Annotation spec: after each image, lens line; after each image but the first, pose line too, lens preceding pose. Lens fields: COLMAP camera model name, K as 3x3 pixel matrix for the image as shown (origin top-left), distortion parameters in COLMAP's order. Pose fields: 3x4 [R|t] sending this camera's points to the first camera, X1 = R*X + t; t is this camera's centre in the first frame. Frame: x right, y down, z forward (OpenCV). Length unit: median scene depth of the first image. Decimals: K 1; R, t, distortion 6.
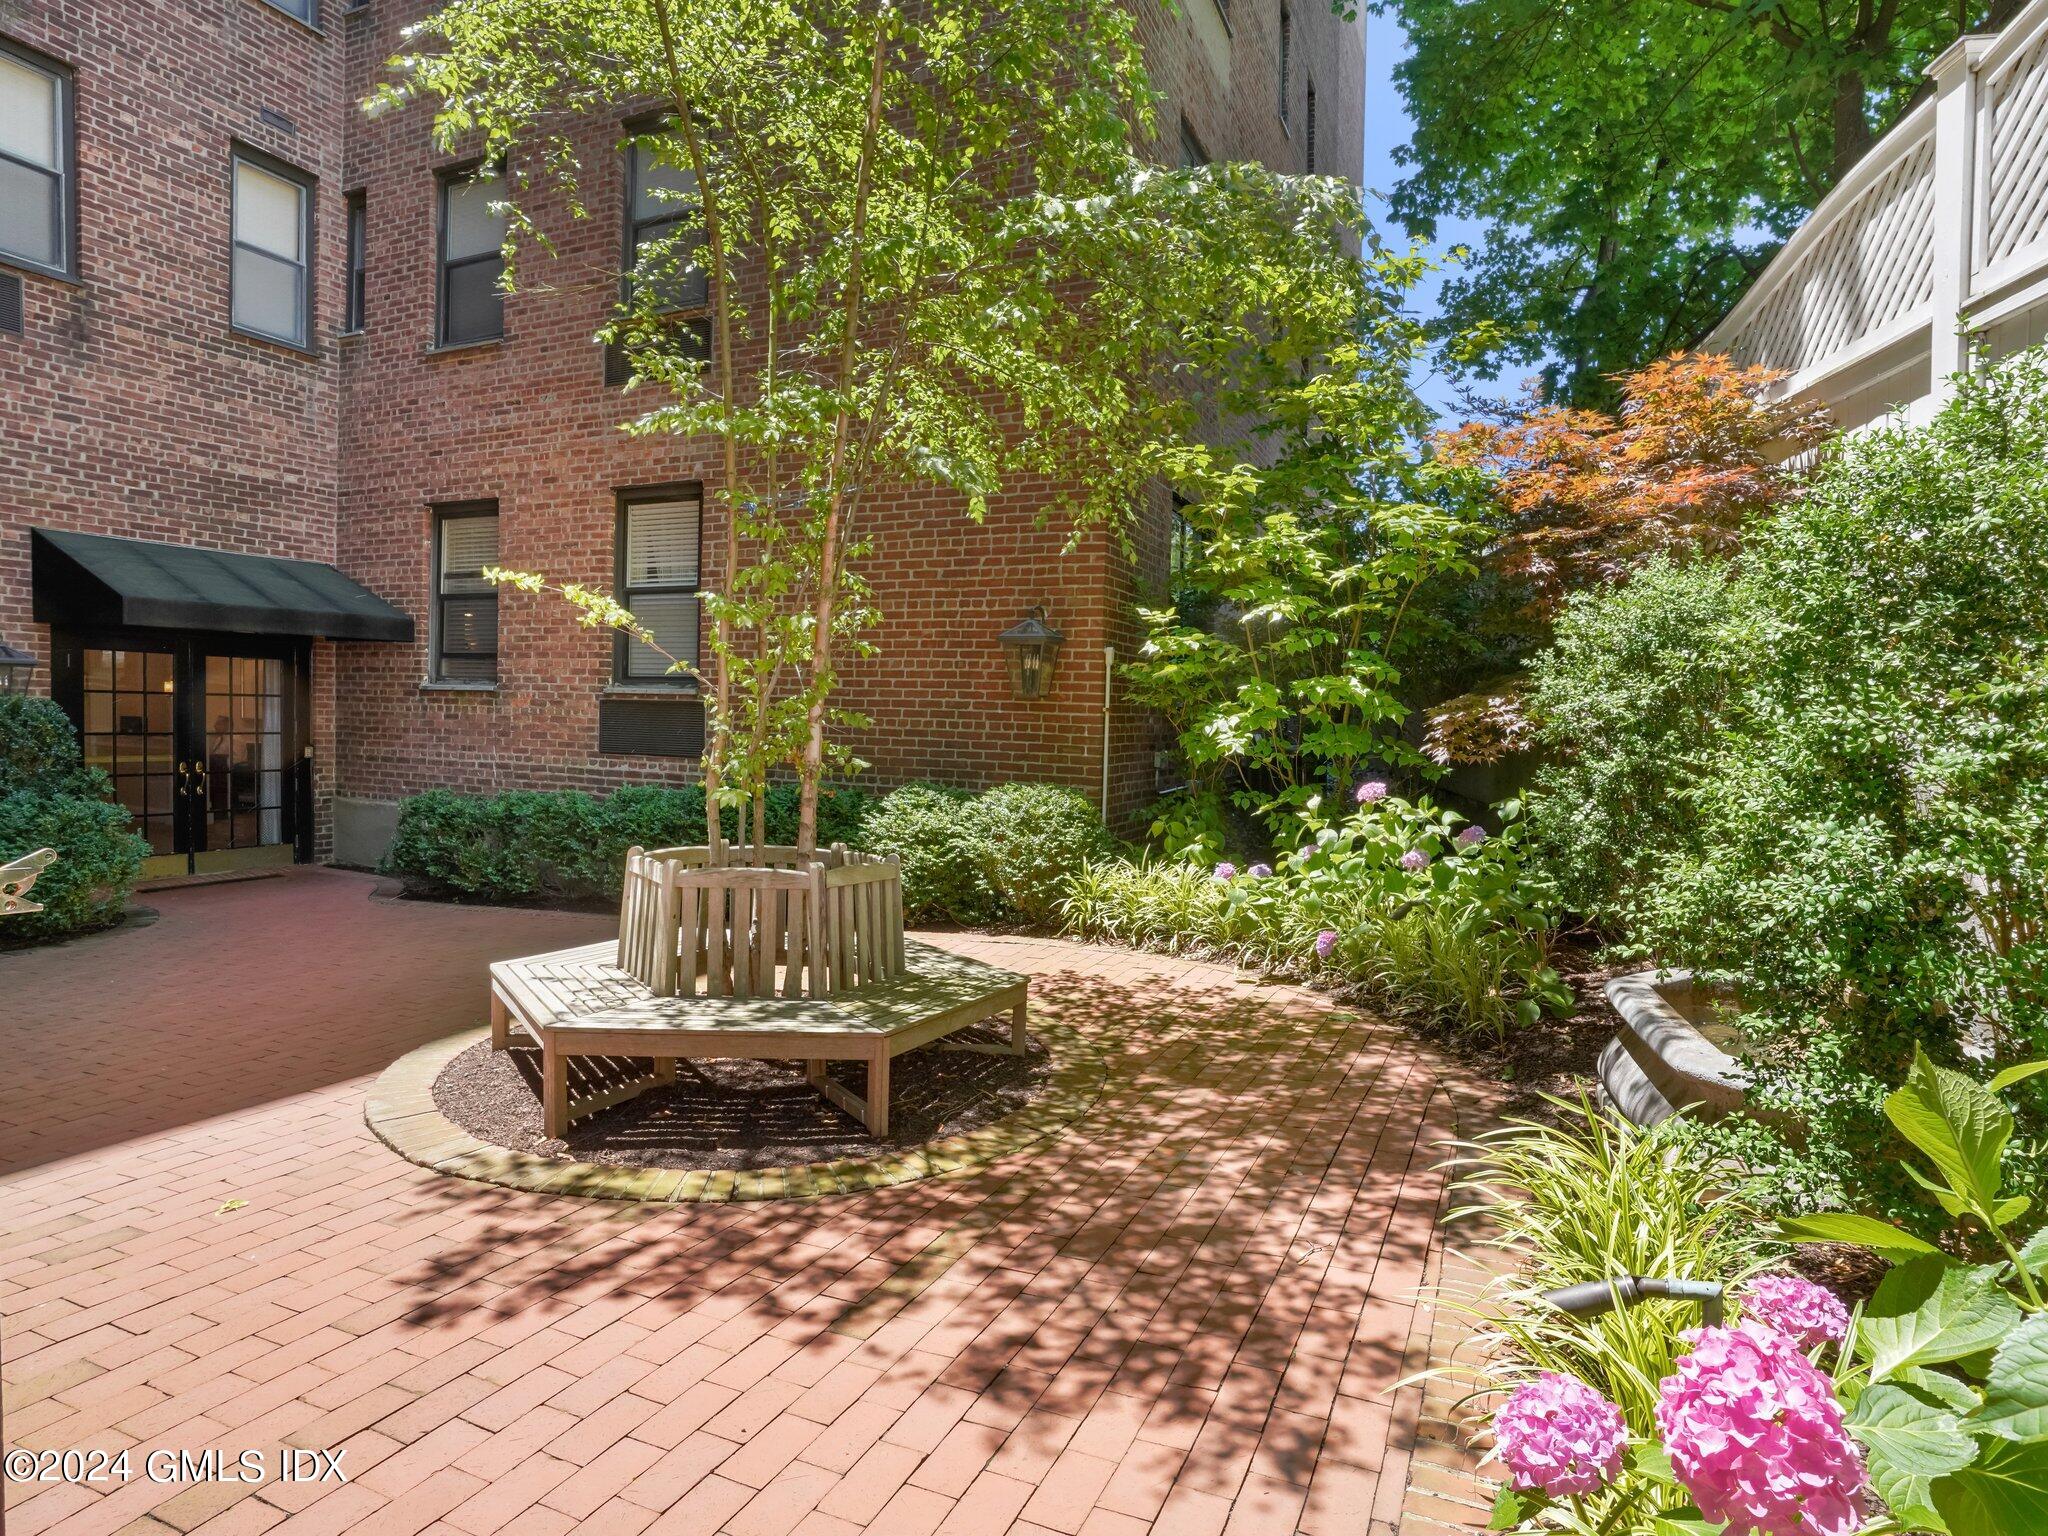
lens RADIAL K [[1147.6, 0, 1038.7], [0, 1147.6, 762.1], [0, 0, 1]] dist [-0.084737, 0.039272]
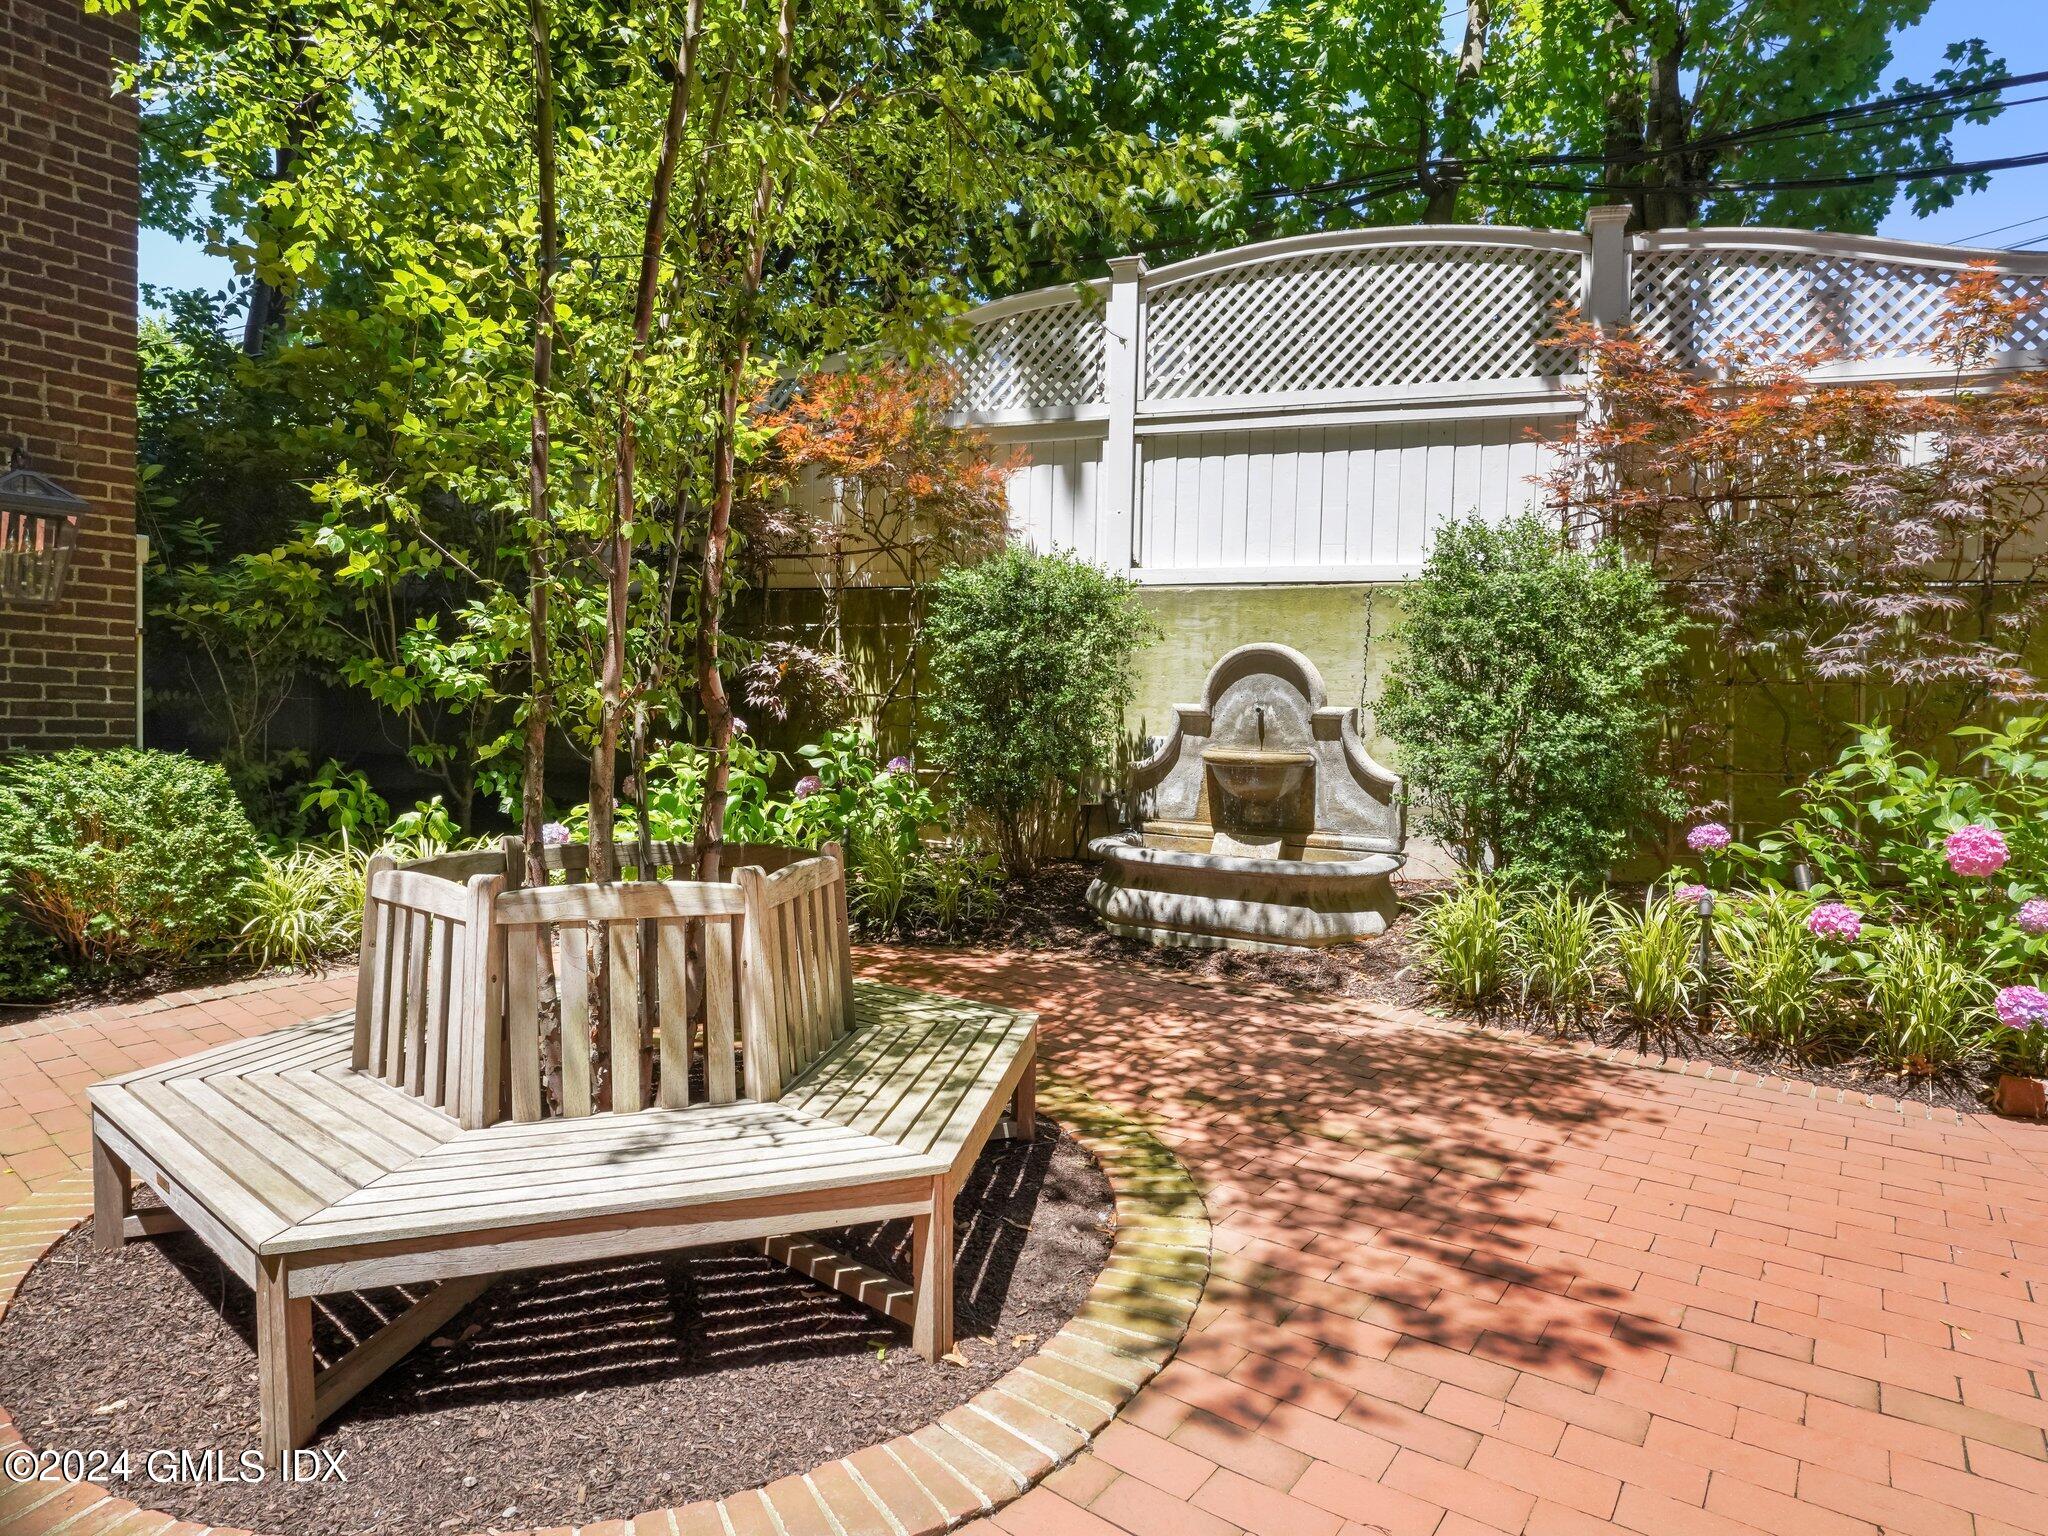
lens RADIAL K [[1147.6, 0, 1038.7], [0, 1147.6, 762.1], [0, 0, 1]] dist [-0.084737, 0.039272]
pose [[0.195769, -0.066315, 0.978405, -1.226215], [0.018621, 0.997782, 0.063902, -0.011118], [-0.980473, 0.005709, 0.196570, 1.085898]]
